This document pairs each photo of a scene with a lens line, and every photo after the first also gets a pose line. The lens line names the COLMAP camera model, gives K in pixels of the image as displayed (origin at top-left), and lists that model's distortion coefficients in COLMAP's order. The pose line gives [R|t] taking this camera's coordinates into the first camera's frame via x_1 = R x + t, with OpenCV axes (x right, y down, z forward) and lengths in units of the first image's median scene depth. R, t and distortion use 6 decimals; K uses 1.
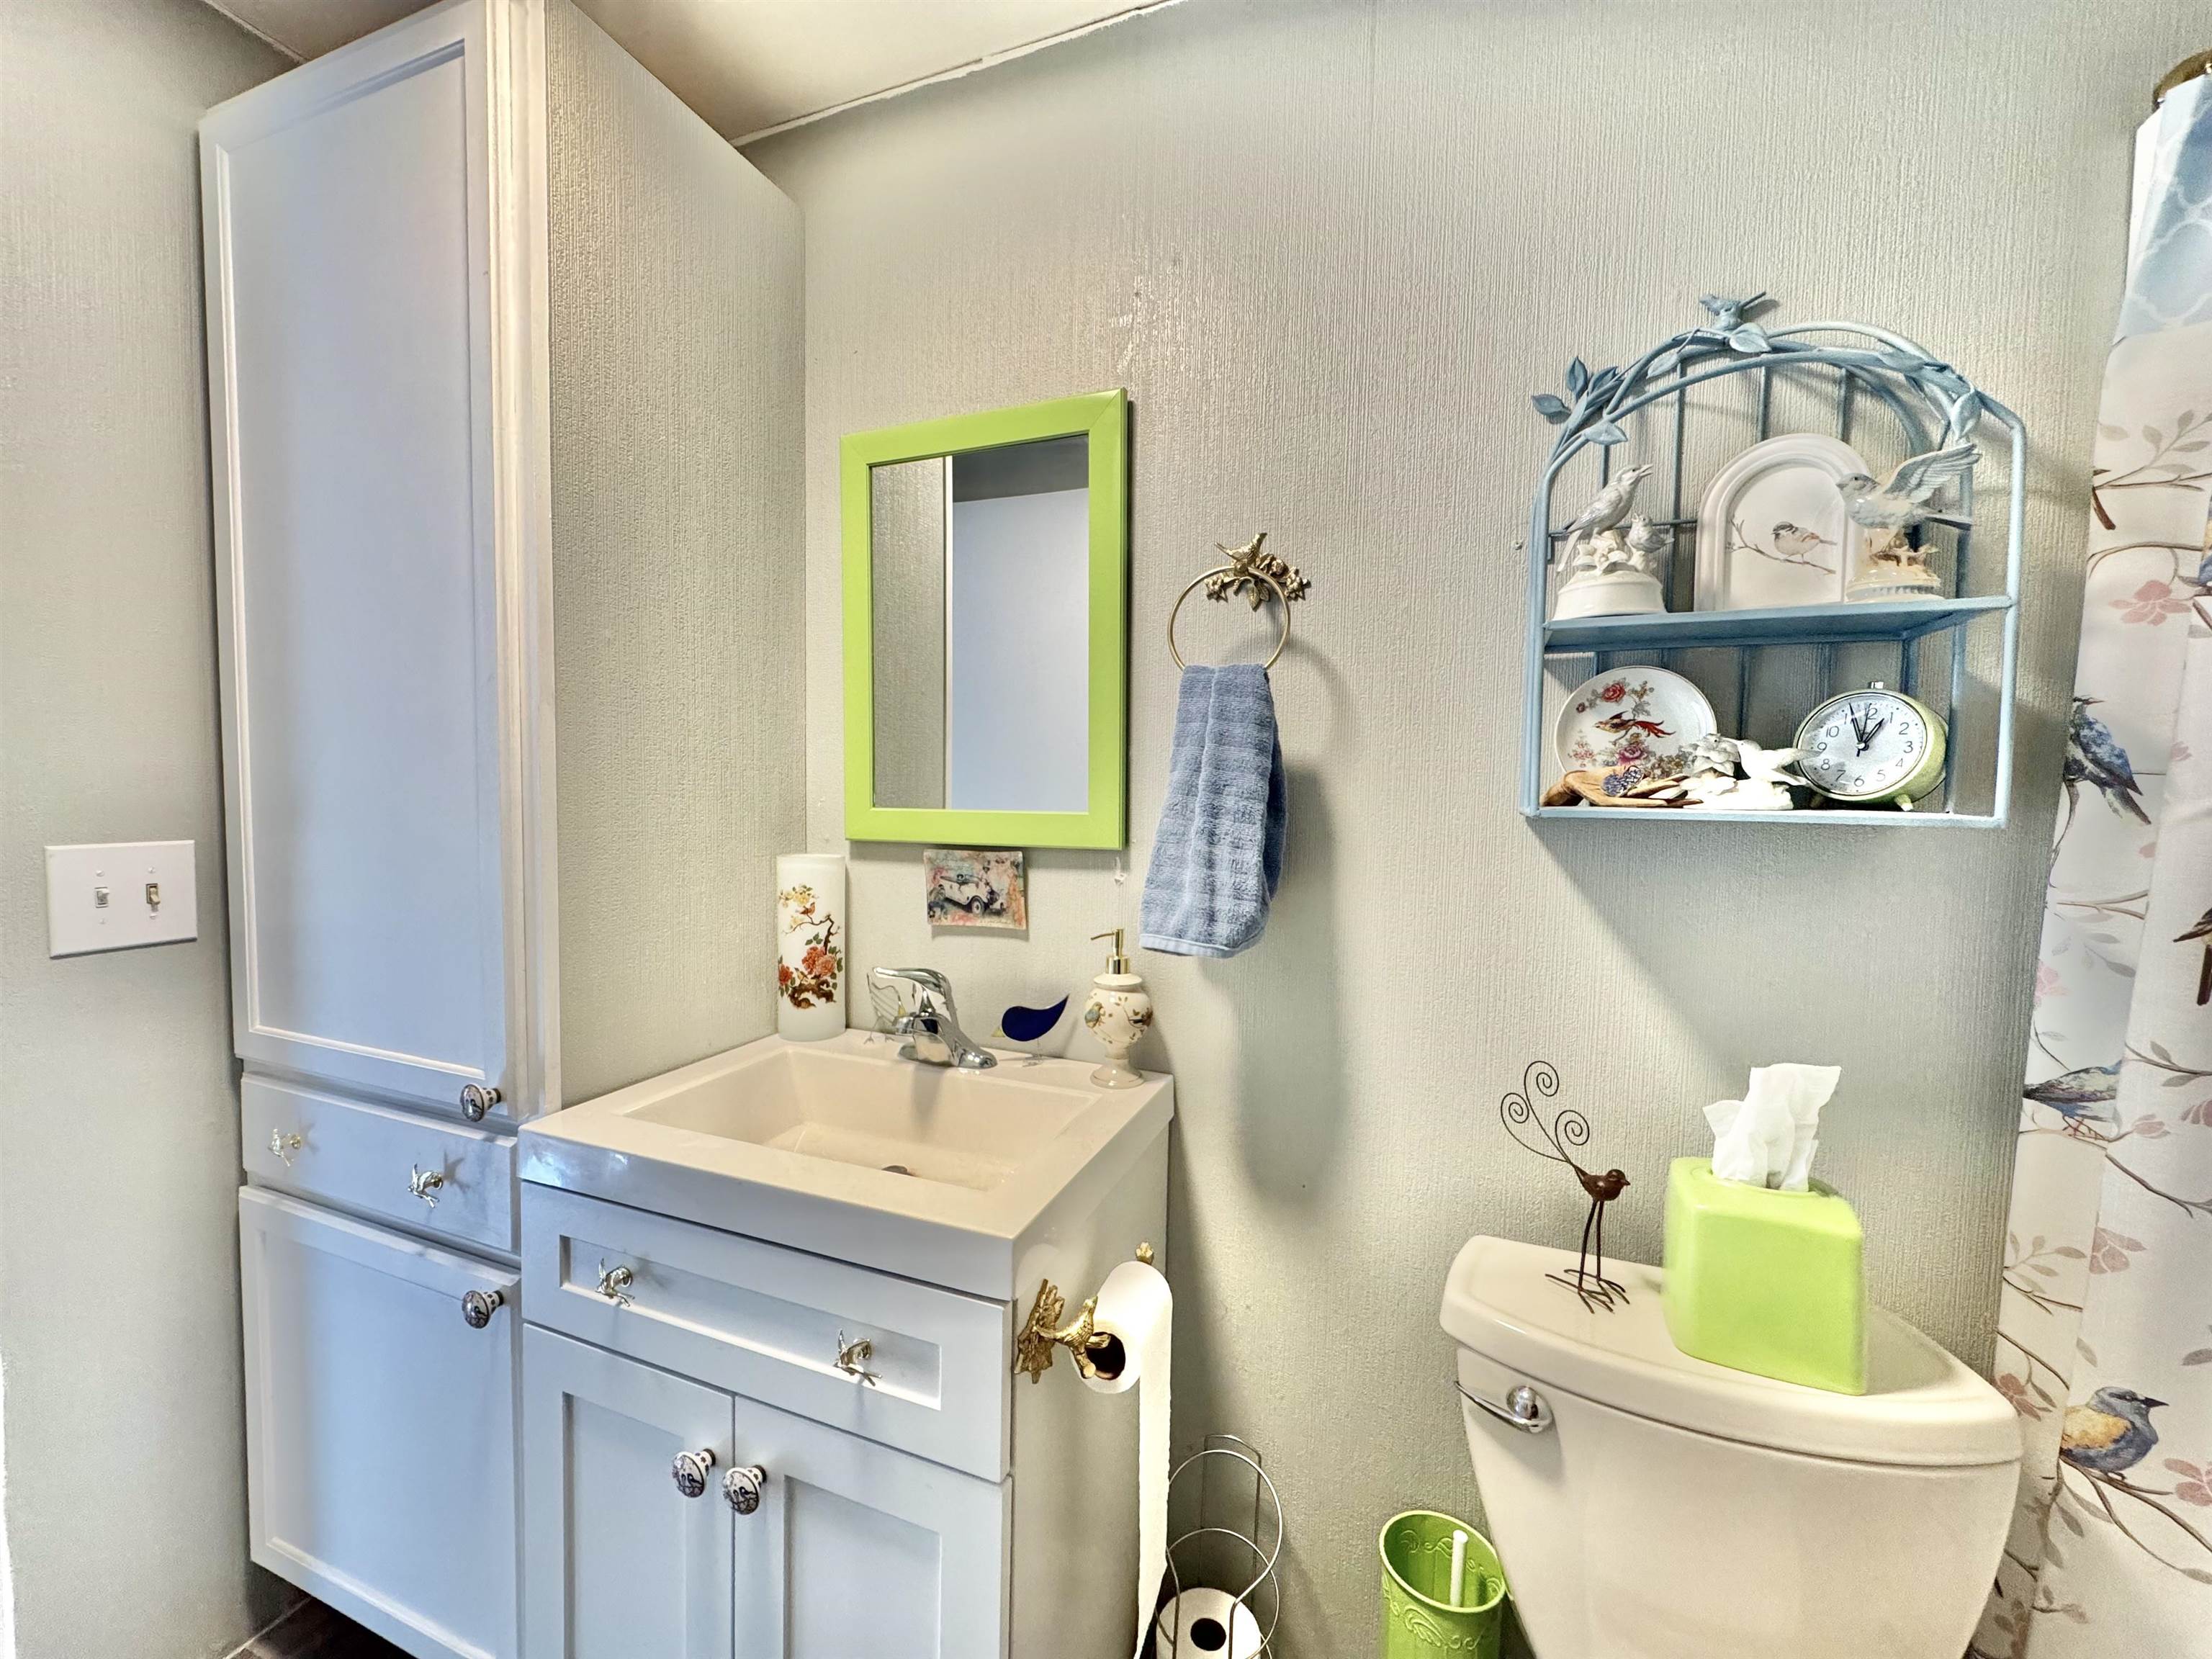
lens RADIAL K [[879.0, 0, 1106.8], [0, 879.0, 832.8], [0, 0, 1]] dist [-0.003137, -0.000164]
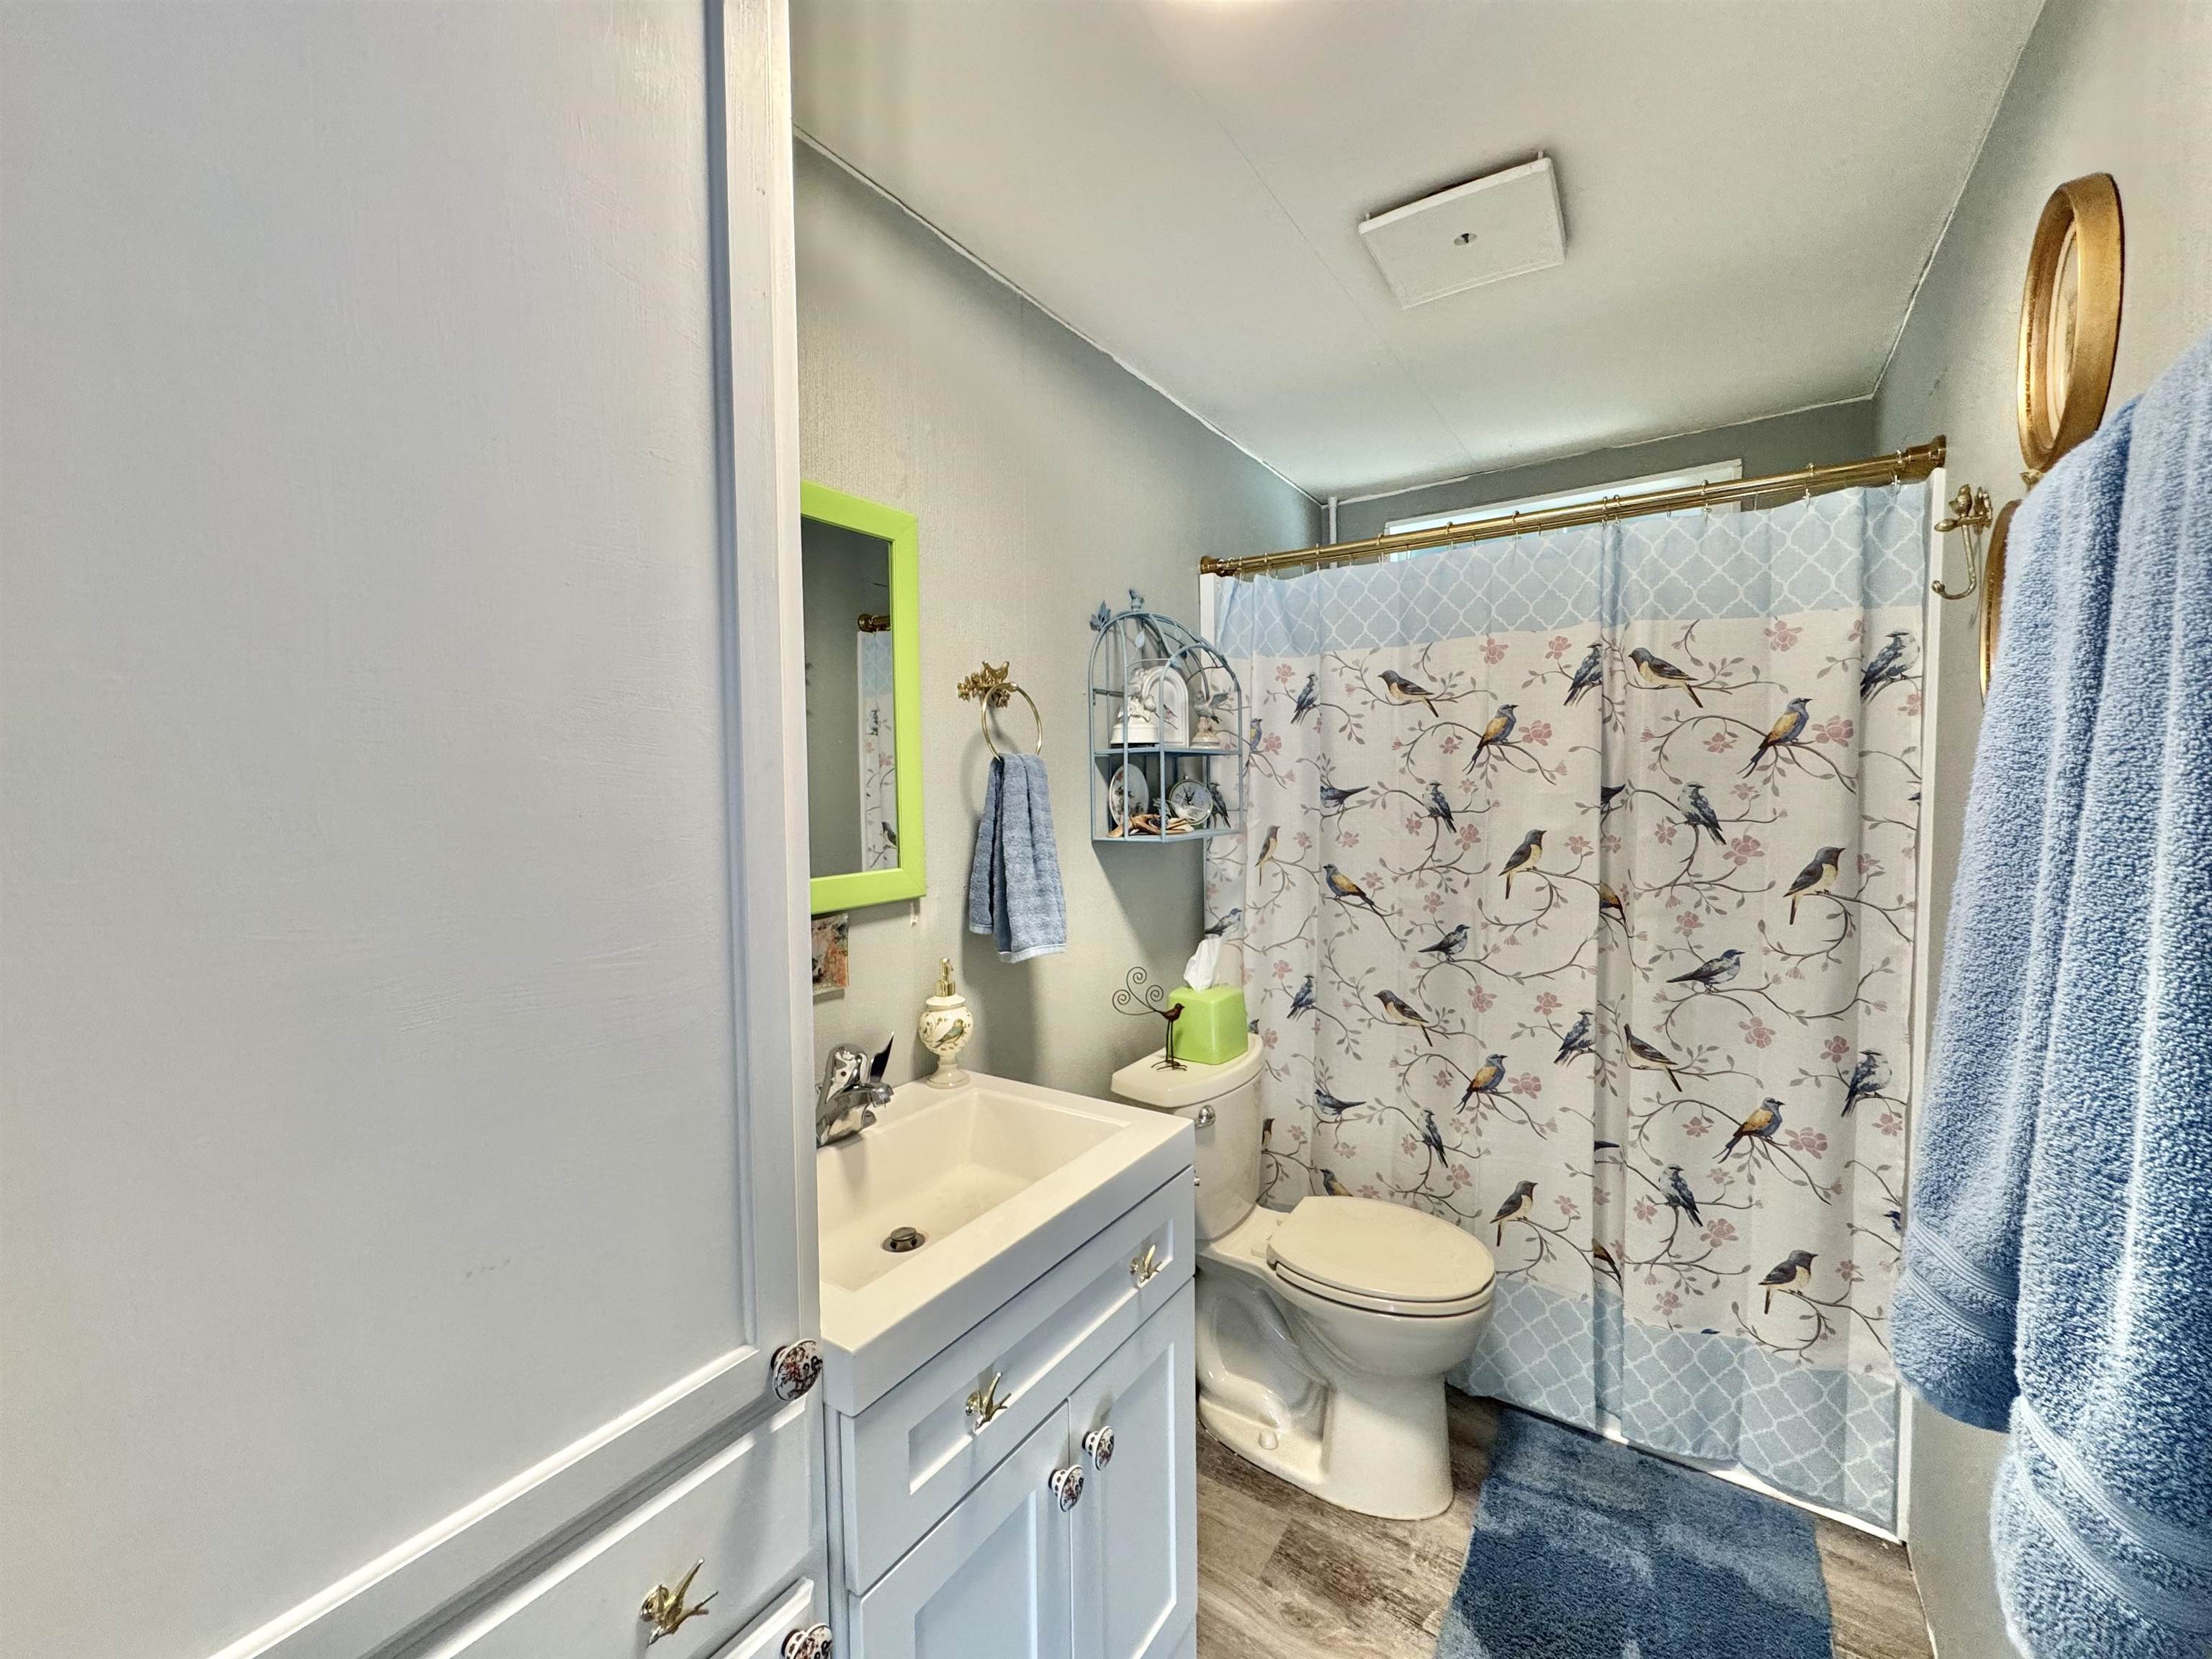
lens RADIAL K [[900.3, 0, 1093.0], [0, 900.3, 832.2], [0, 0, 1]] dist [0.000889, 0.000063]
pose [[0.211451, -0.065459, 0.975194, -1.185075], [0.069795, 0.996219, 0.051736, -0.119665], [-0.974893, 0.057124, 0.215220, 0.528818]]
